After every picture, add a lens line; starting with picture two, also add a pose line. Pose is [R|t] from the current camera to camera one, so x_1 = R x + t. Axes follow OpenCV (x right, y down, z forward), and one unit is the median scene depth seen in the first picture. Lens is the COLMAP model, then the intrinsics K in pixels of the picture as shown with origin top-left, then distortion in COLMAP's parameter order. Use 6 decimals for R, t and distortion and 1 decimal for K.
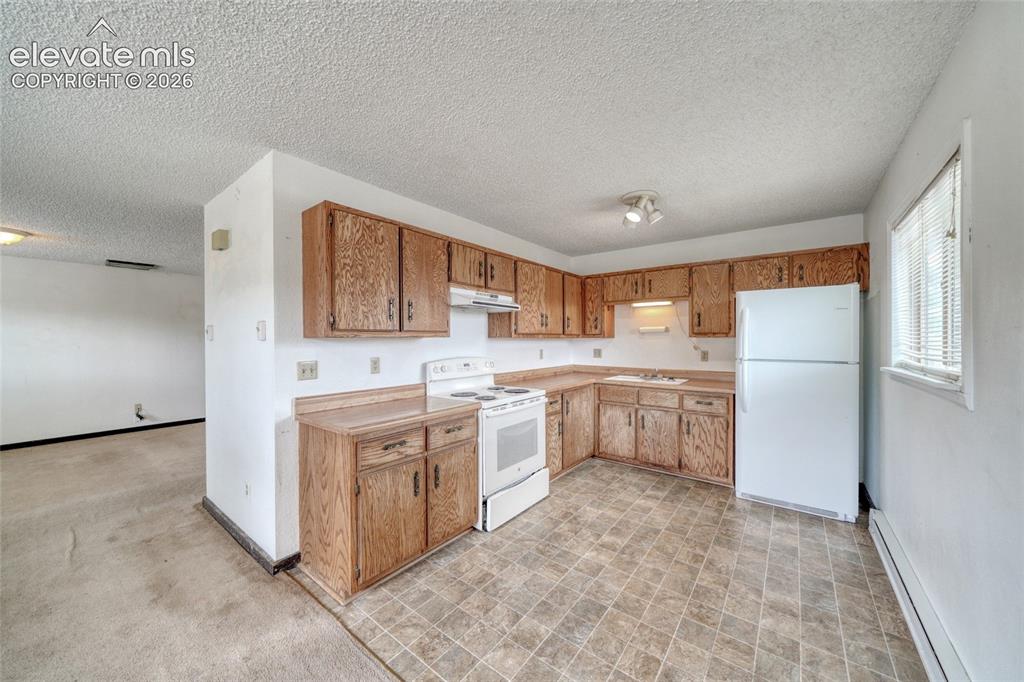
lens RADIAL K [[362.1, 0, 513.6], [0, 362.1, 340.5], [0, 0, 1]] dist [-0.003453, -0.000020]
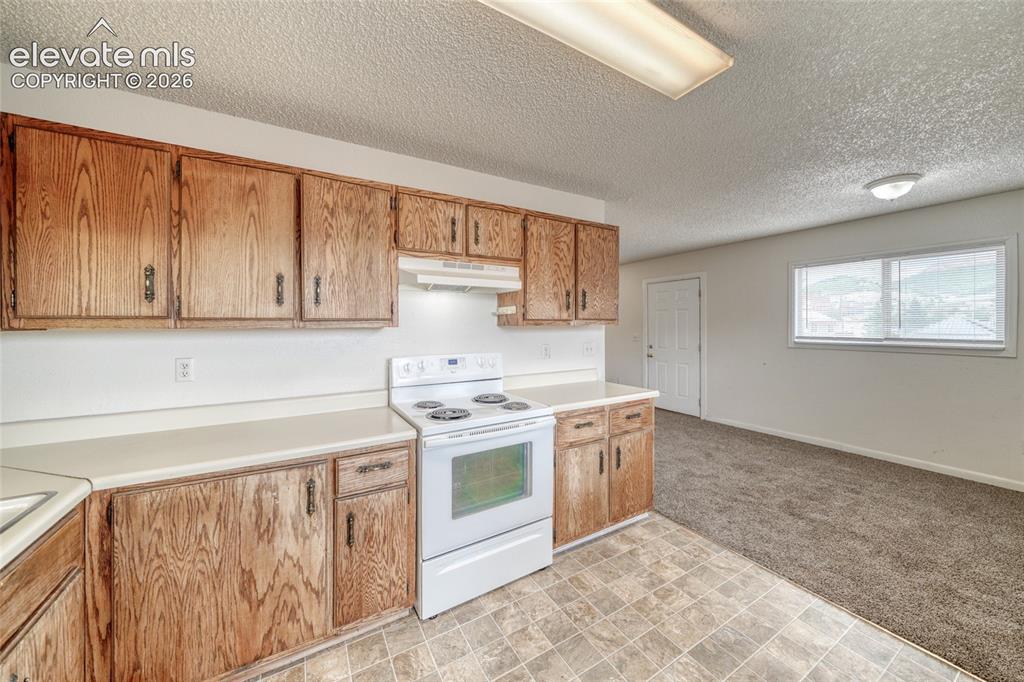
lens RADIAL K [[362.1, 0, 509.2], [0, 362.1, 346.2], [0, 0, 1]] dist [-0.003453, -0.000020]
pose [[0.926560, 0.018080, -0.375711, 0.271045], [0.002163, 0.998571, 0.053388, -0.008608], [0.376140, -0.050280, 0.925198, 0.377461]]
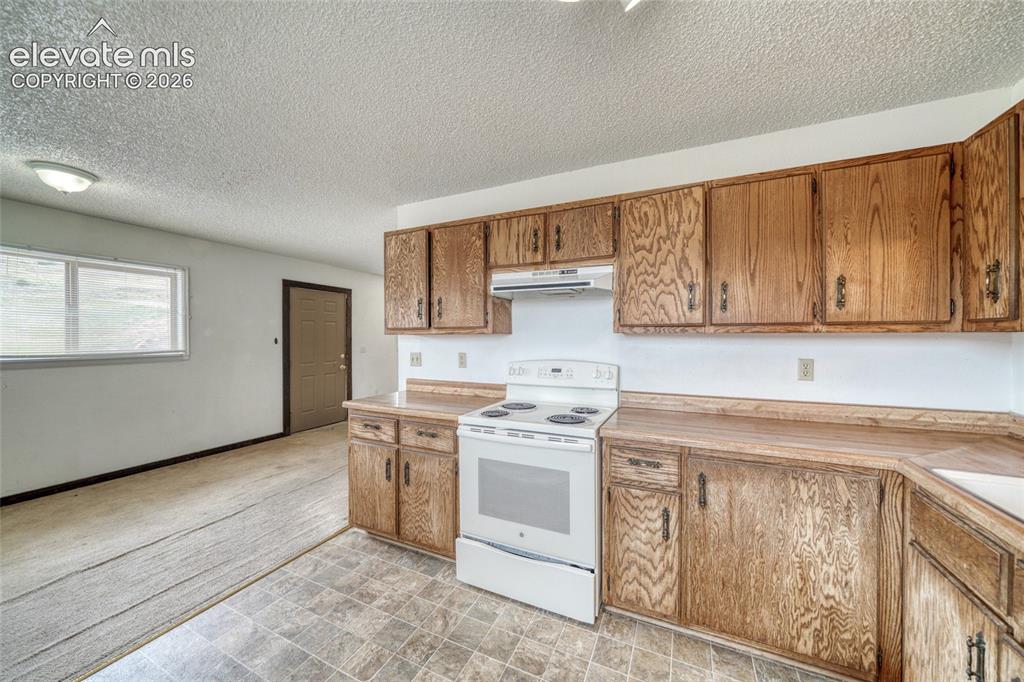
lens RADIAL K [[362.1, 0, 521.1], [0, 362.1, 338.1], [0, 0, 1]] dist [-0.003453, -0.000020]
pose [[0.227797, 0.009429, -0.973663, 0.611633], [-0.001165, 0.999955, 0.009411, -0.005882], [0.973708, -0.001010, 0.227798, 0.800567]]
